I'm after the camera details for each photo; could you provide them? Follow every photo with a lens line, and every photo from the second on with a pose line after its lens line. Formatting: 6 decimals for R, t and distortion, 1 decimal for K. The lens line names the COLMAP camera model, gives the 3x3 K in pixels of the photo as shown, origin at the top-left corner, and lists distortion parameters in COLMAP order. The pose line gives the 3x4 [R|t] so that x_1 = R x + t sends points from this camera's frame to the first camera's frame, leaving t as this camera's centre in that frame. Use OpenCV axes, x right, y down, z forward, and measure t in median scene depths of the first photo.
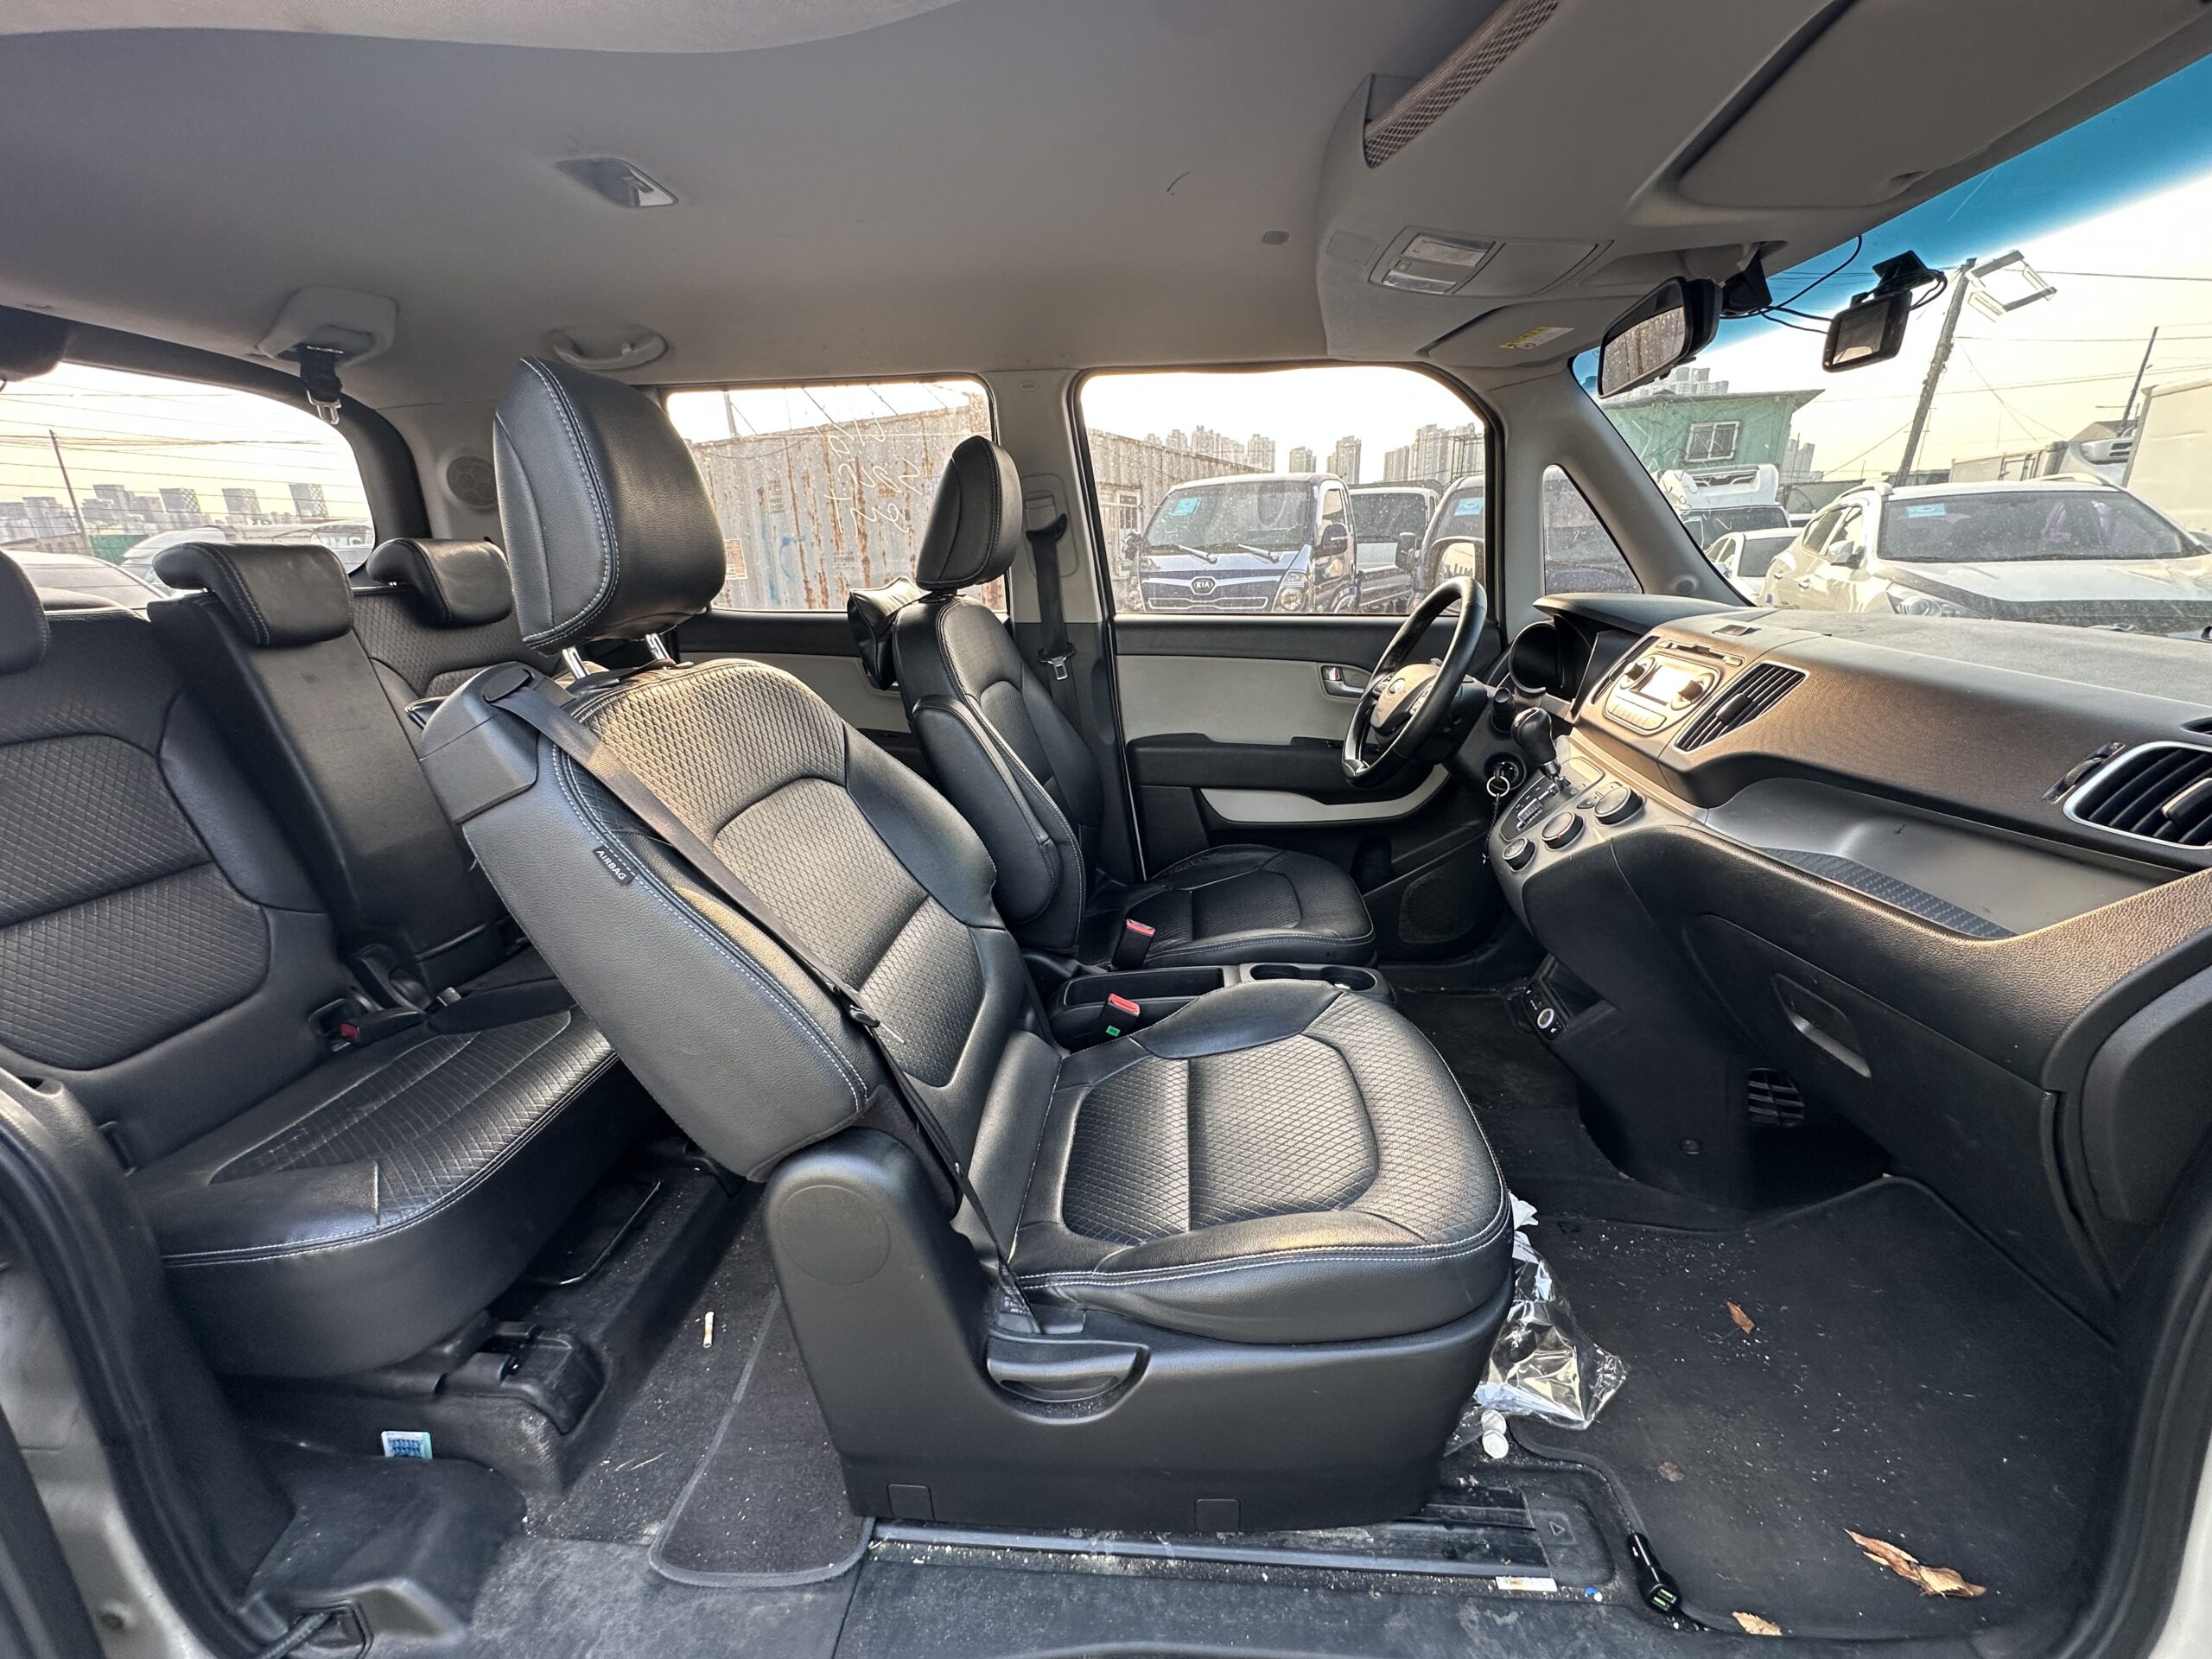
lens RADIAL K [[880.2, 0, 1111.2], [0, 880.2, 828.9], [0, 0, 1]] dist [-0.001852, 0.000085]
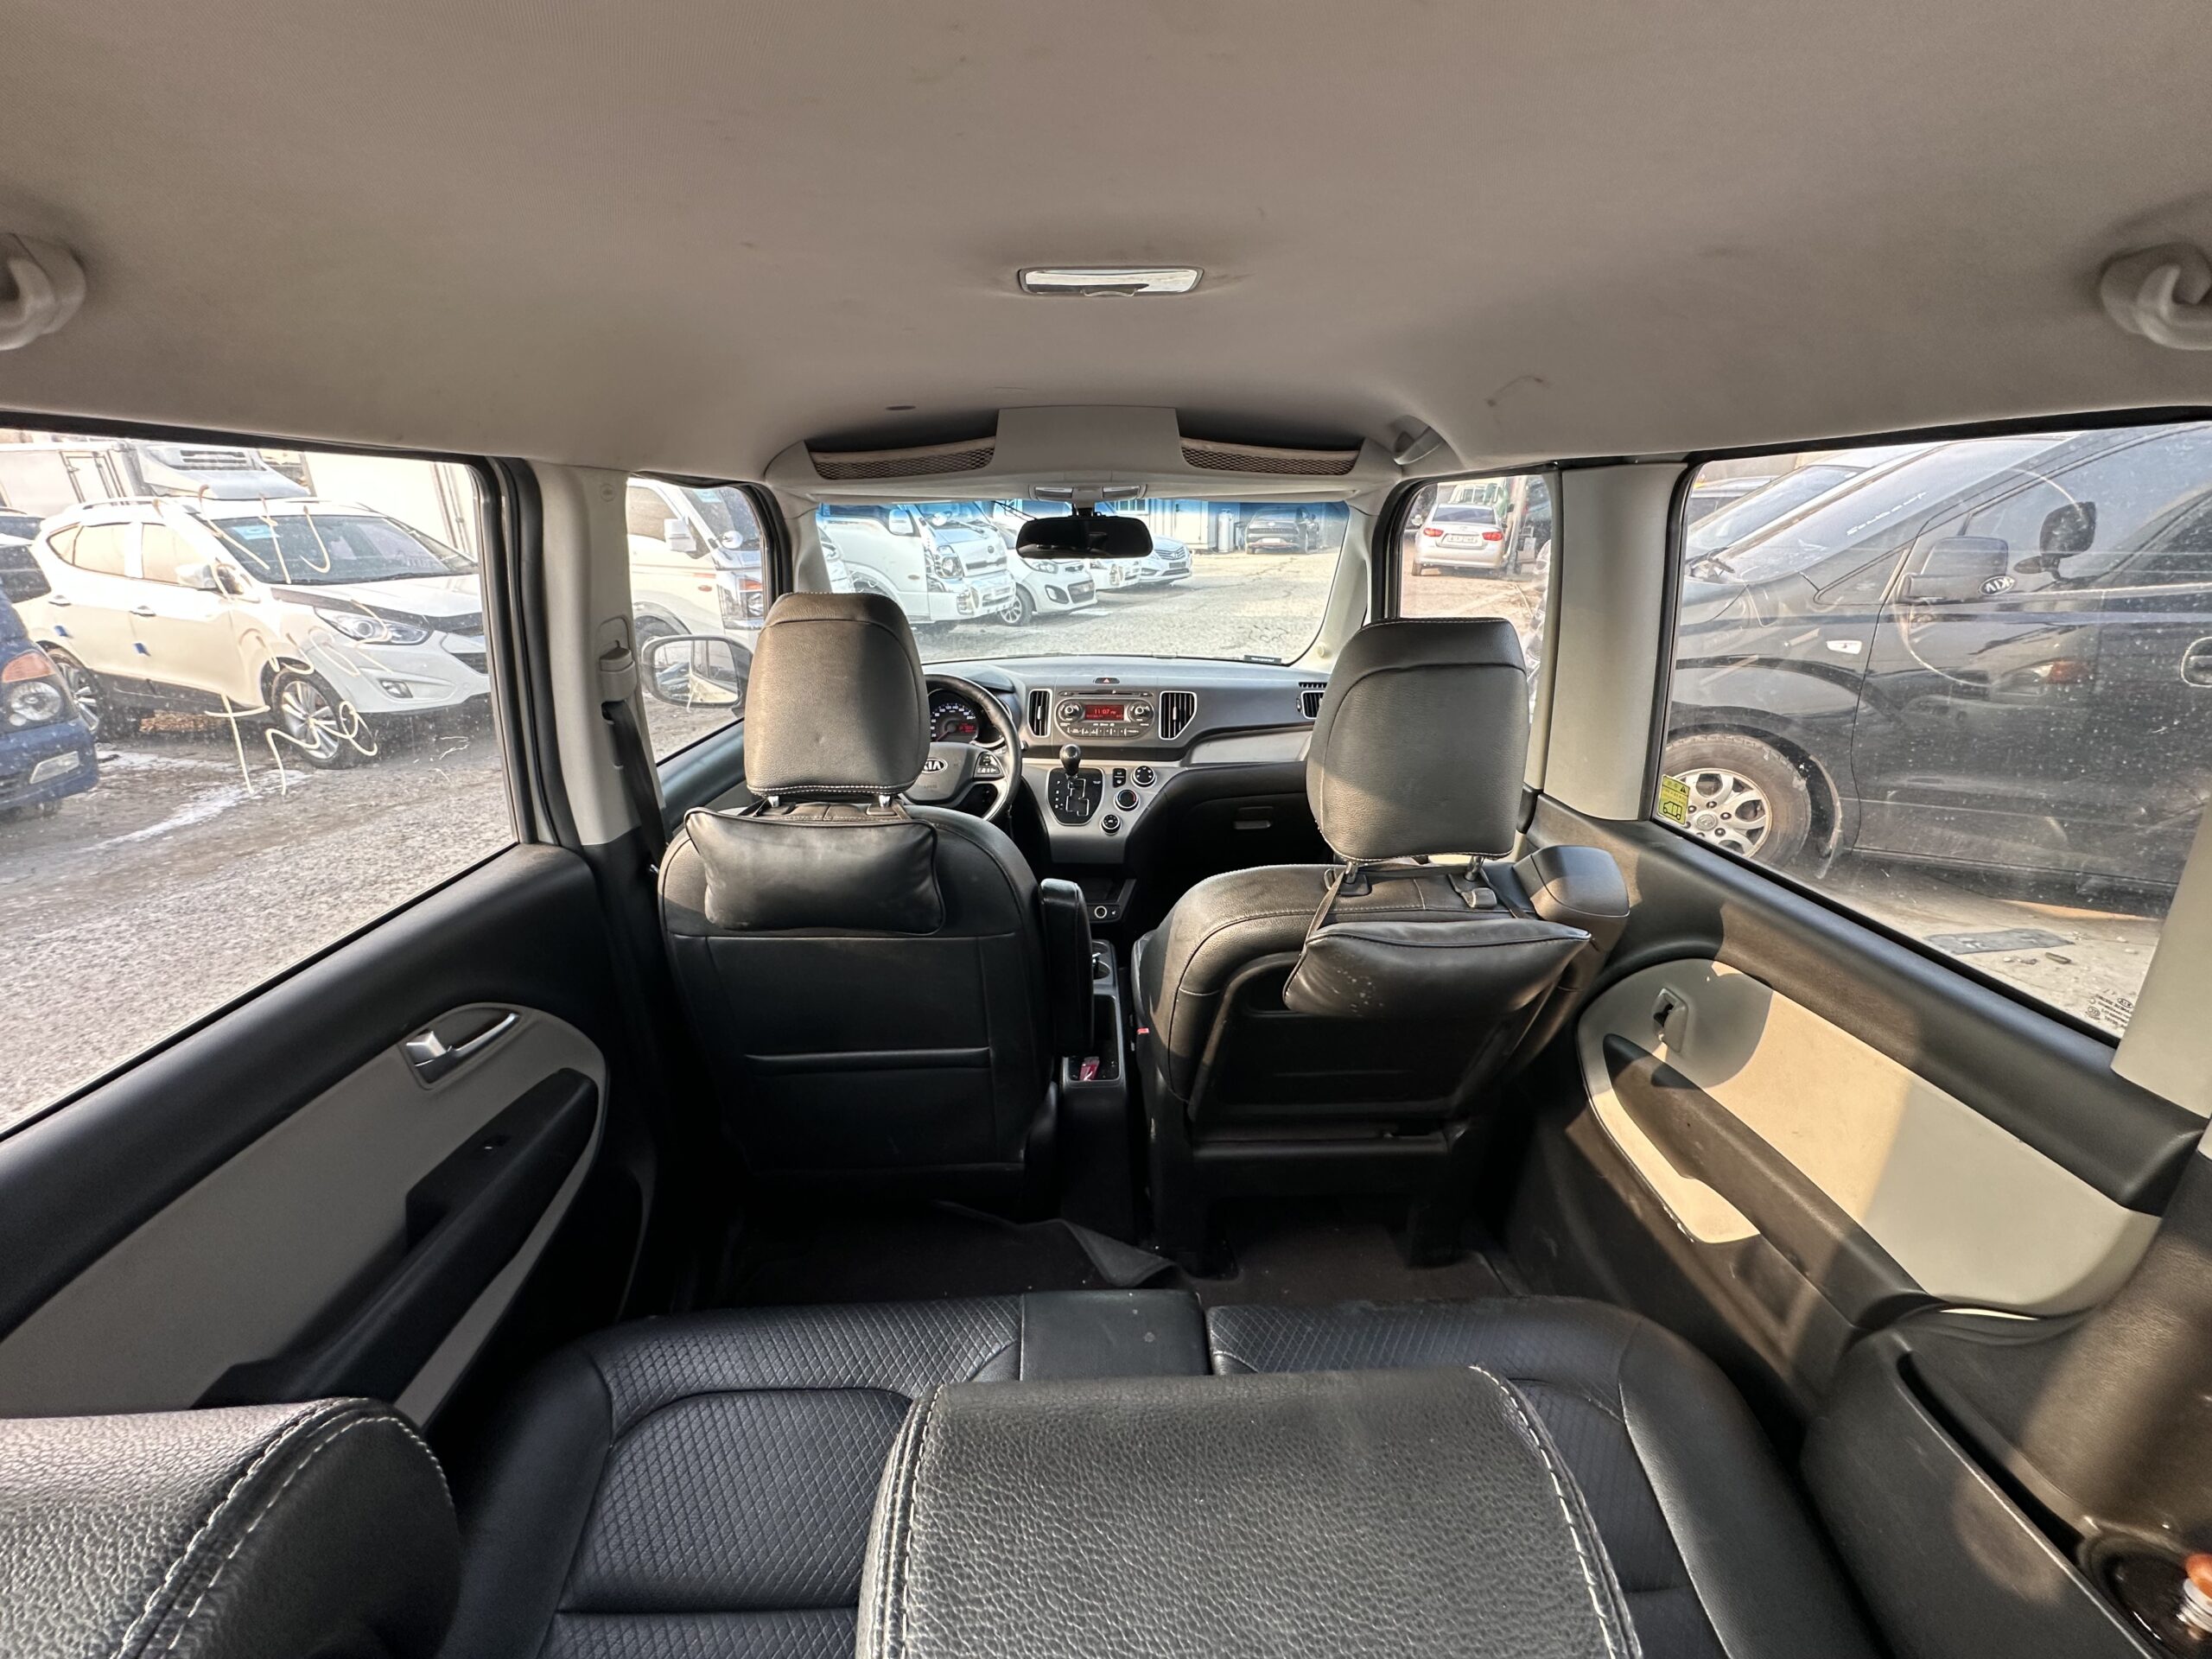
lens RADIAL K [[879.2, 0, 1100.6], [0, 879.2, 828.8], [0, 0, 1]] dist [-0.001647, -0.000356]
pose [[-0.104273, -0.314786, 0.943418, -1.016003], [0.300309, 0.894345, 0.331604, -0.474081], [-0.948125, 0.317894, 0.001277, 0.903390]]
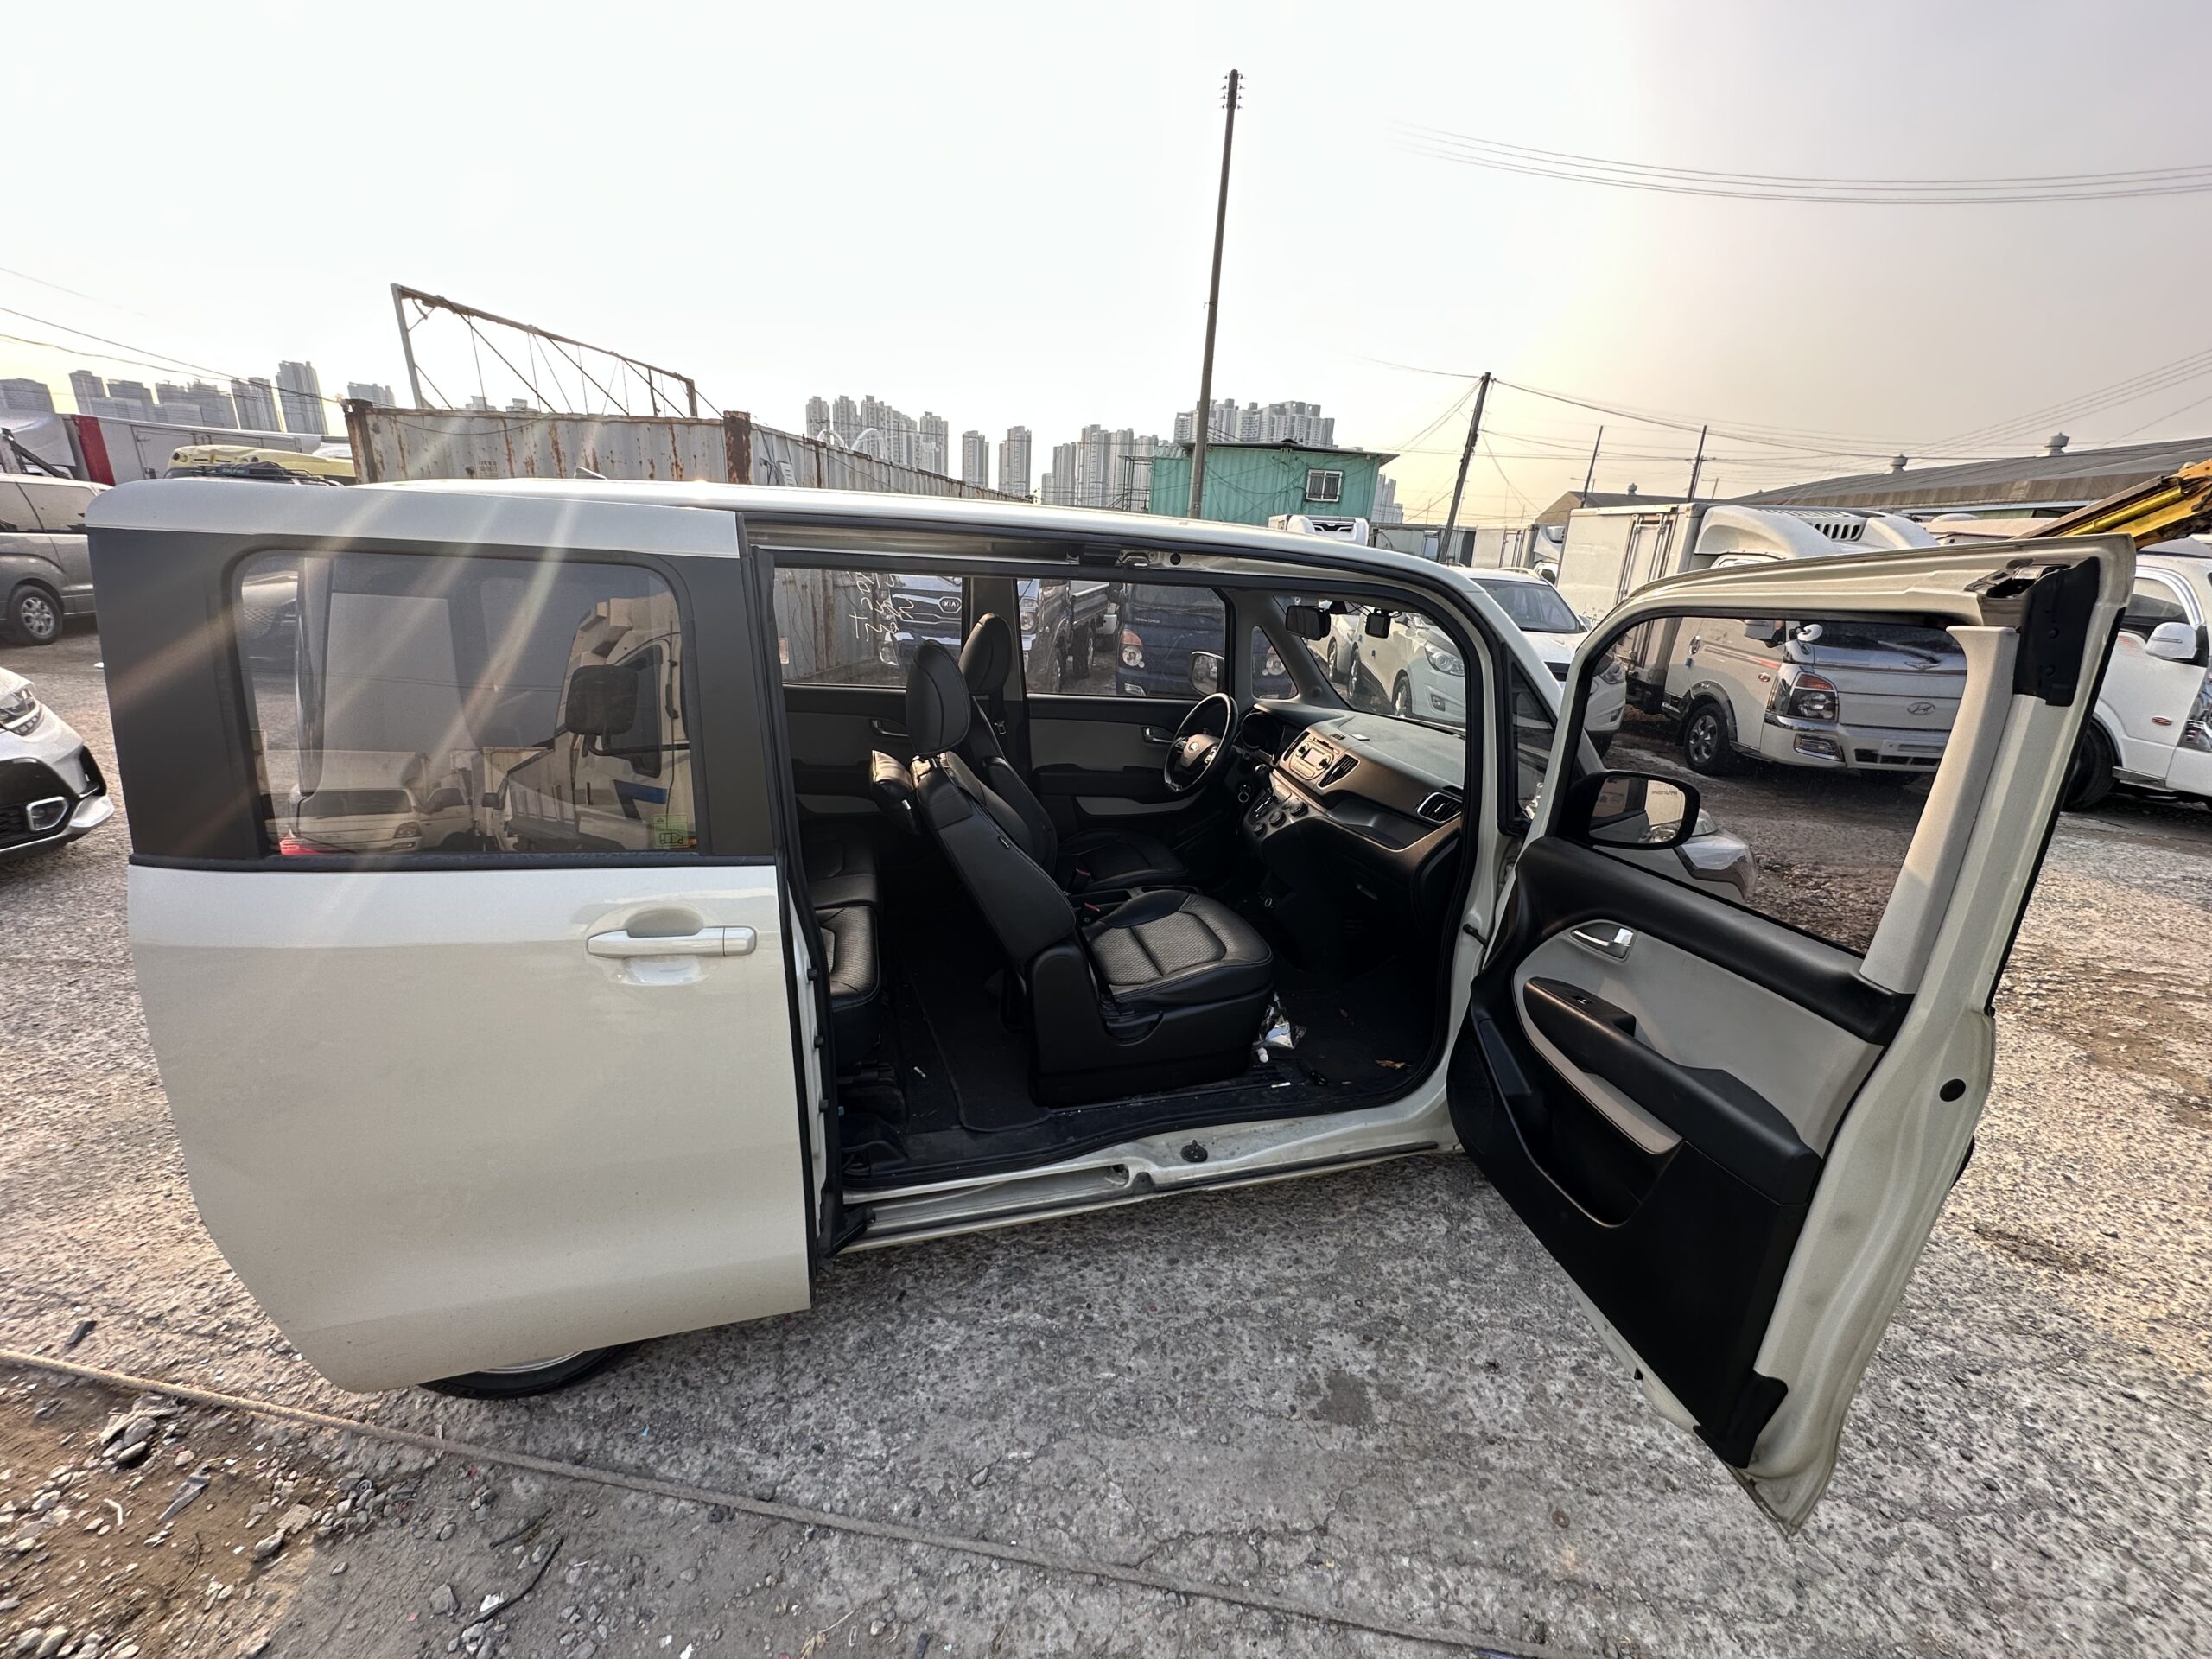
lens RADIAL K [[882.5, 0, 1102.4], [0, 882.5, 825.4], [0, 0, 1]] dist [-0.004874, 0.000088]
pose [[0.939844, -0.027637, 0.340483, -0.623038], [0.022267, 0.999559, 0.019668, -0.031375], [-0.340876, -0.010904, 0.940045, -0.904925]]
